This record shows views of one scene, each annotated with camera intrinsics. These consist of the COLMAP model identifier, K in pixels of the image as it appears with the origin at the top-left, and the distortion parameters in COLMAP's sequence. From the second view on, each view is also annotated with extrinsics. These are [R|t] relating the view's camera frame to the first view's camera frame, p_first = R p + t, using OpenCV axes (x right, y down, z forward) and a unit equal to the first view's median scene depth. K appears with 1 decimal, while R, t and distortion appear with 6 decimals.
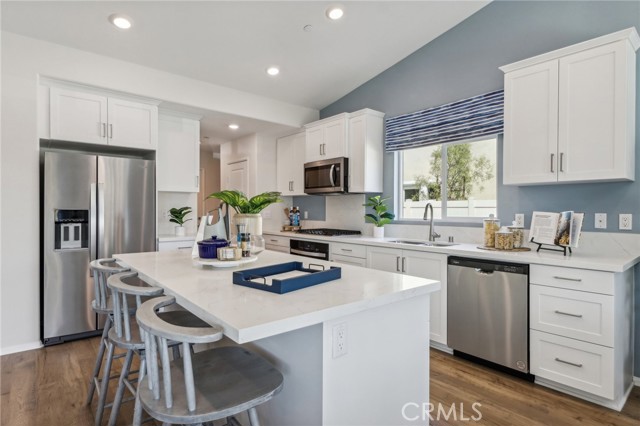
lens RADIAL K [[335.3, 0, 319.4], [0, 335.3, 212.1], [0, 0, 1]] dist [-0.002225, -0.000640]
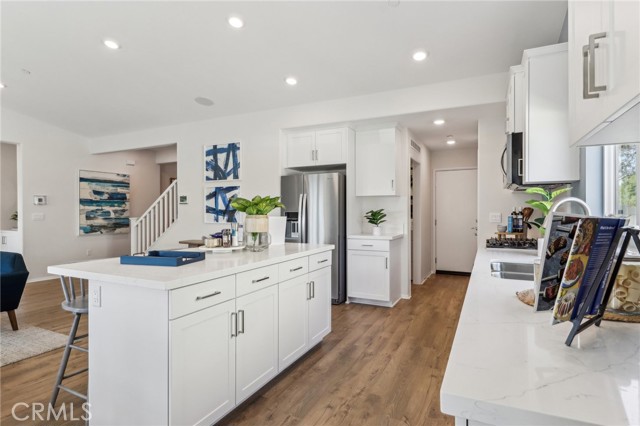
lens RADIAL K [[335.3, 0, 321.5], [0, 335.3, 213.1], [0, 0, 1]] dist [-0.002225, -0.000640]
pose [[0.410032, 0.000604, -0.912071, 0.608673], [-0.000964, 1.000000, 0.000229, -0.003026], [0.912071, 0.000785, 0.410032, 0.420989]]
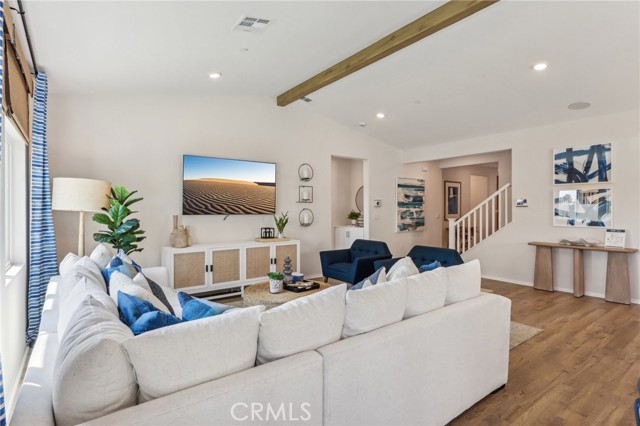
lens RADIAL K [[329.5, 0, 317.8], [0, 329.5, 210.5], [0, 0, 1]] dist [0.011082, -0.001738]
pose [[-0.065175, 0.003773, -0.997867, 0.602408], [-0.005271, 0.999978, 0.004125, -0.010361], [0.997860, 0.005529, -0.065154, 0.183021]]
